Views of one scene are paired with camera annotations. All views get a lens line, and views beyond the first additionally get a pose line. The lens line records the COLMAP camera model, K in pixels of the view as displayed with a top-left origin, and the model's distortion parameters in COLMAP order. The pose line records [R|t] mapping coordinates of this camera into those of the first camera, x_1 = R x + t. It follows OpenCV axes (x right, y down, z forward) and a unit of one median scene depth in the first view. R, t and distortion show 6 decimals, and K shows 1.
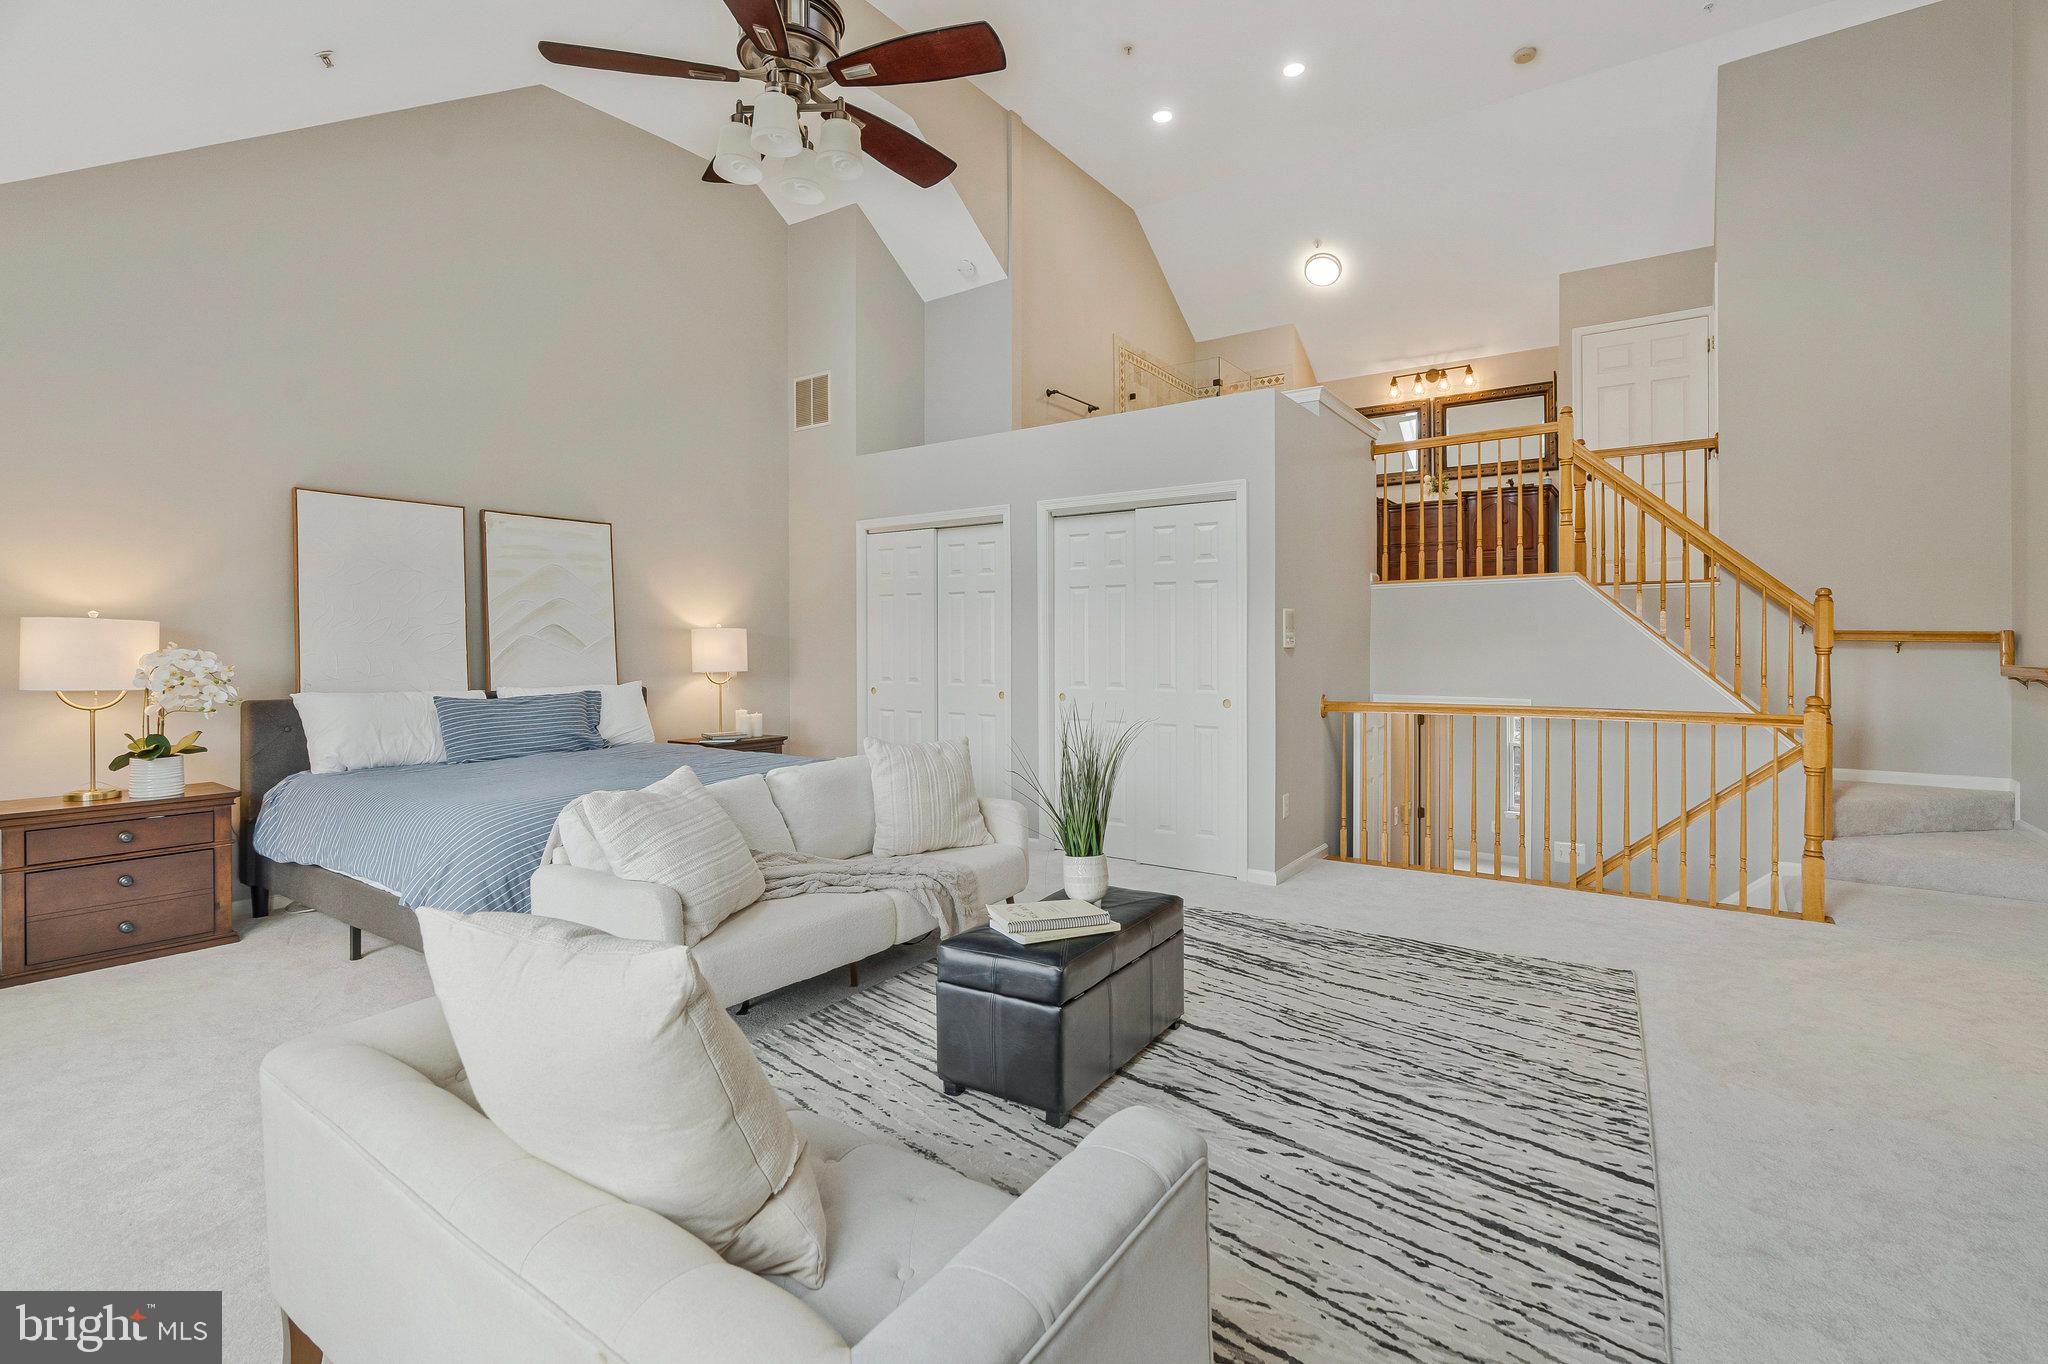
lens RADIAL K [[946.6, 0, 1027.8], [0, 946.6, 654.5], [0, 0, 1]] dist [-0.000442, -0.000053]
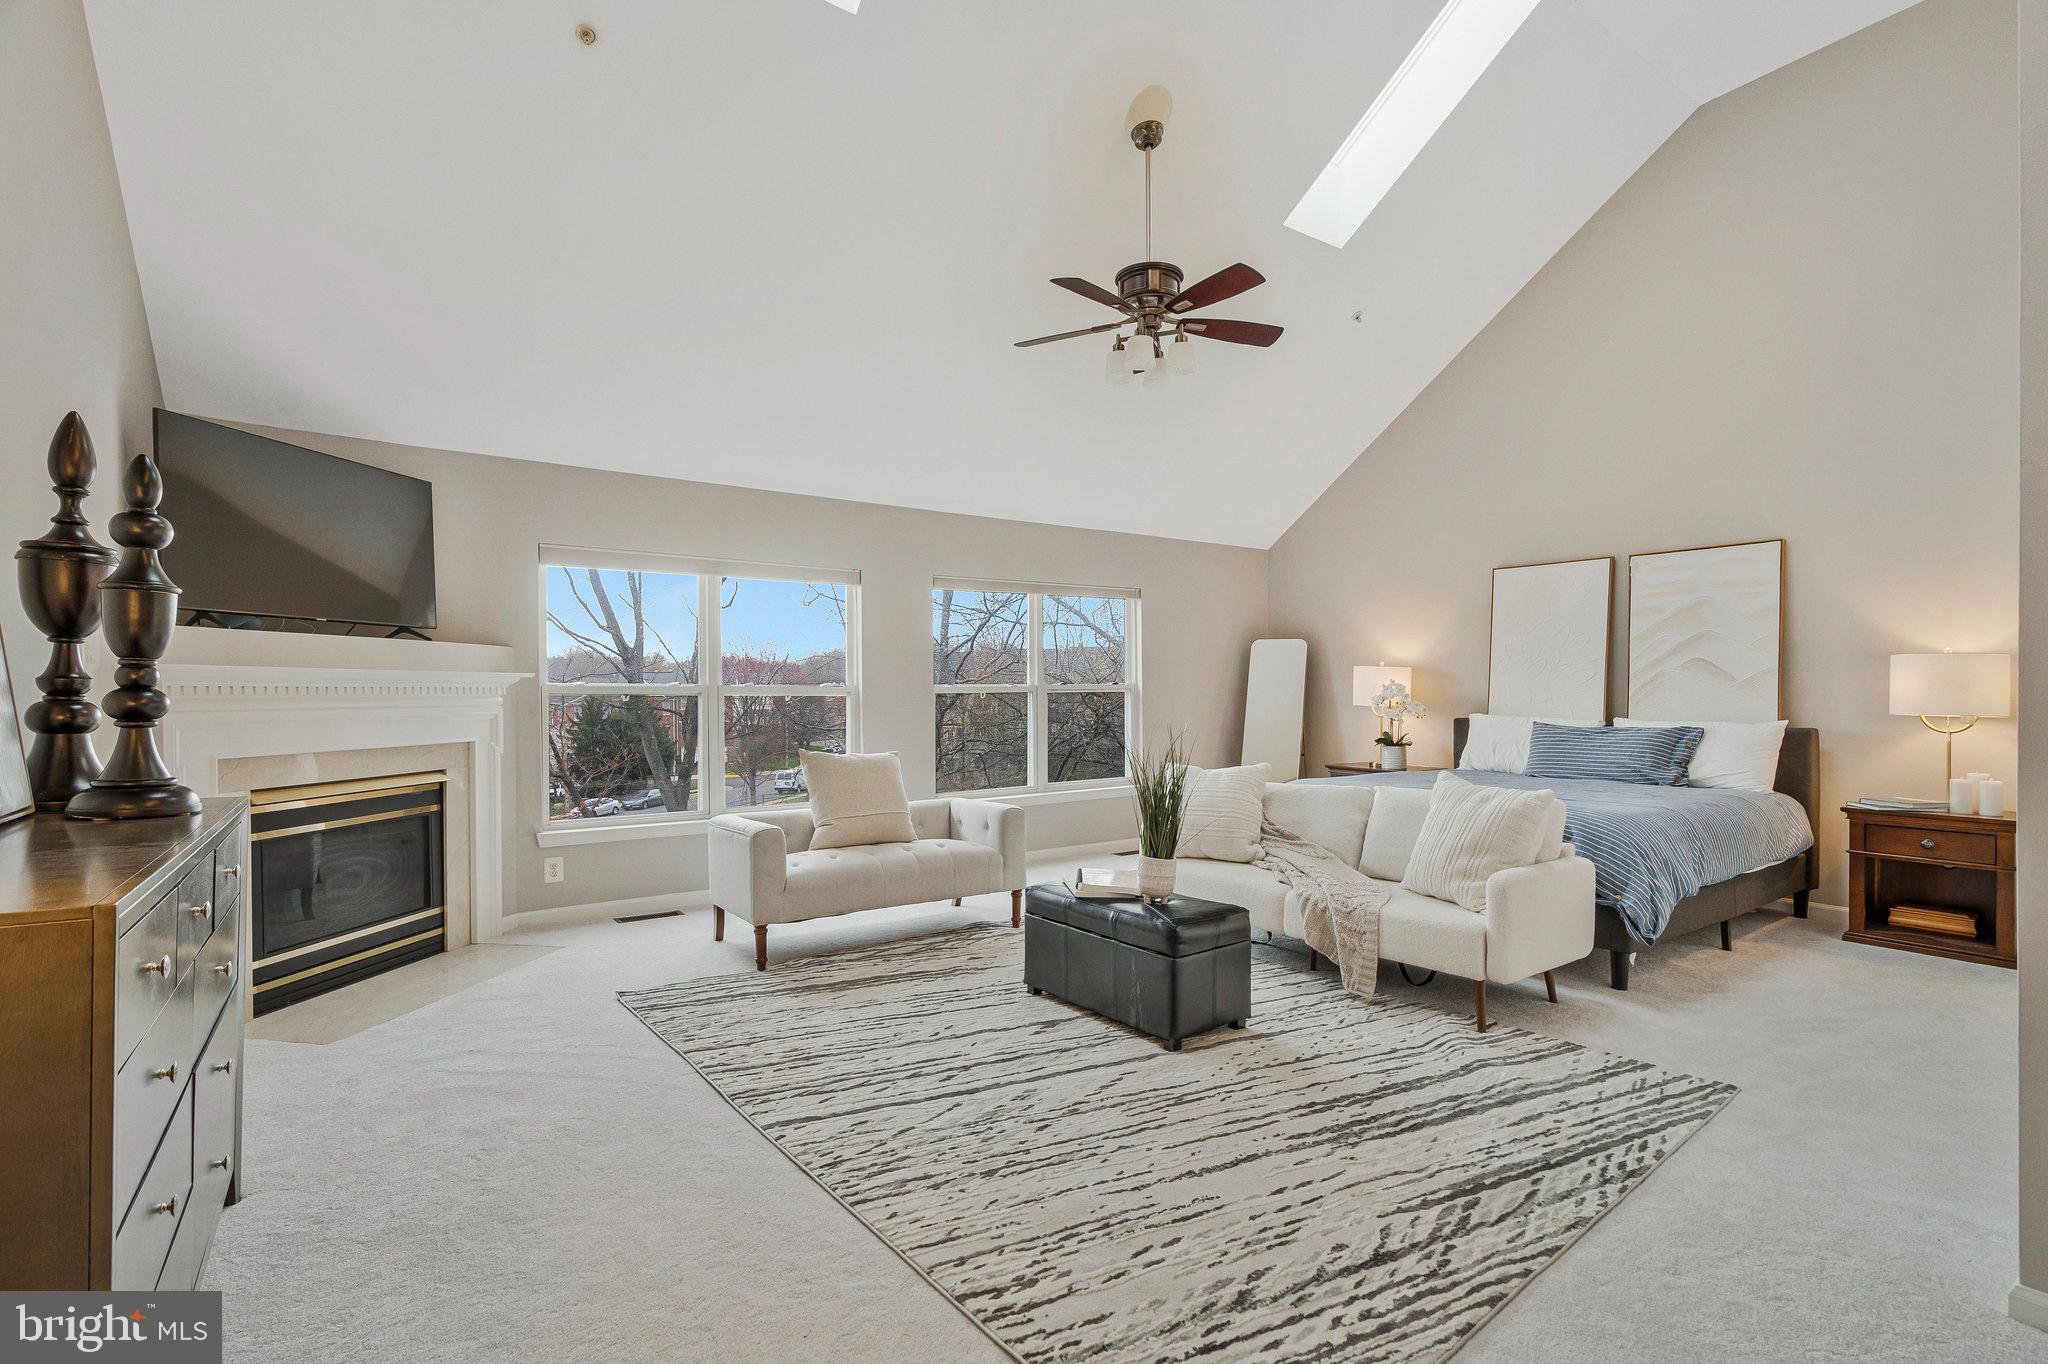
lens RADIAL K [[944.9, 0, 1019.4], [0, 944.9, 680.3], [0, 0, 1]] dist [-0.000183, 0.000295]
pose [[-0.353076, -0.006641, -0.935571, 1.065543], [-0.006916, 0.999966, -0.004488, 0.001749], [0.935569, 0.004886, -0.353110, 1.101130]]
